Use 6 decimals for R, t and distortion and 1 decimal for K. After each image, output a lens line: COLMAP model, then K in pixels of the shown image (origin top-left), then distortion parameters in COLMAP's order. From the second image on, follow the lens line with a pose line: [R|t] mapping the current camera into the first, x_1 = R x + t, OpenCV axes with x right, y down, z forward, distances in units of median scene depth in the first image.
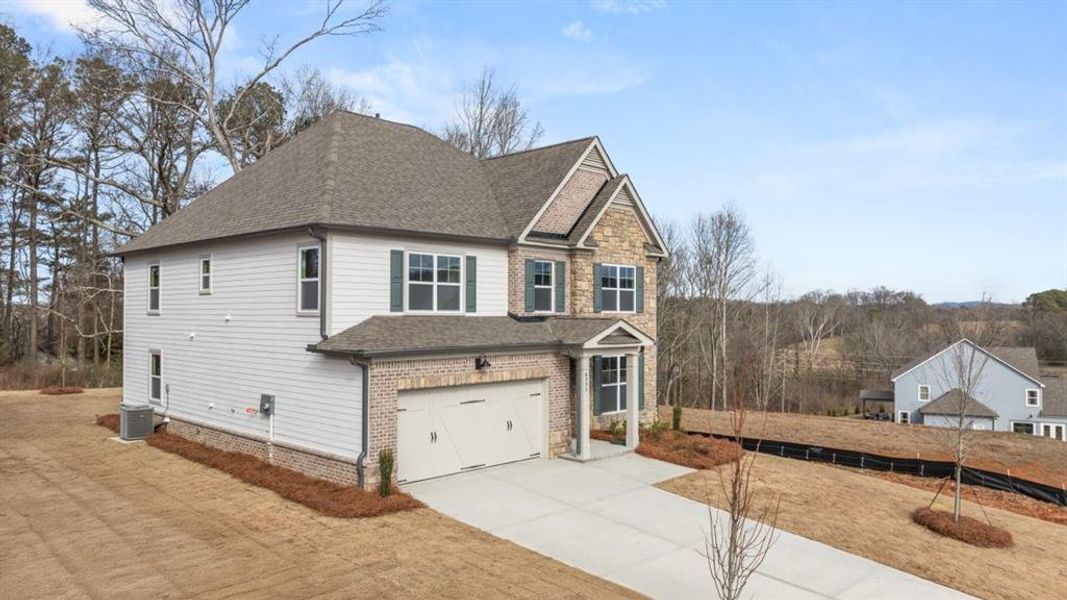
lens RADIAL K [[752.3, 0, 540.2], [0, 752.3, 311.7], [0, 0, 1]] dist [0.000395, -0.002376]
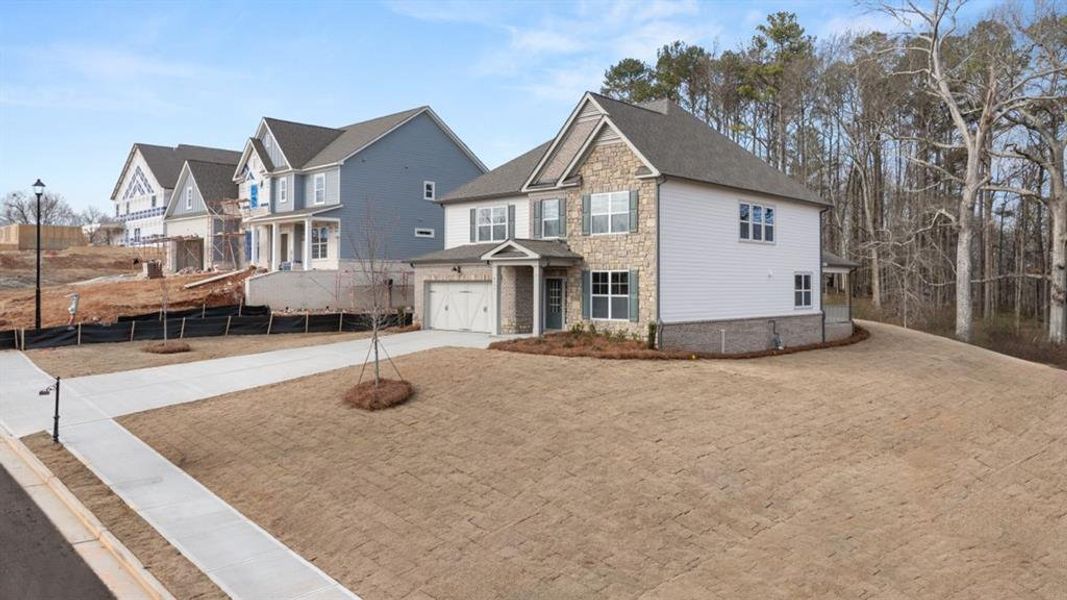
lens RADIAL K [[752.3, 0, 533.8], [0, 752.3, 297.4], [0, 0, 1]] dist [0.000395, -0.002376]
pose [[0.010231, 0.018571, -0.999775, 1.521415], [0.003073, 0.999822, 0.018604, 0.092828], [0.999943, -0.003262, 0.010172, 1.046662]]
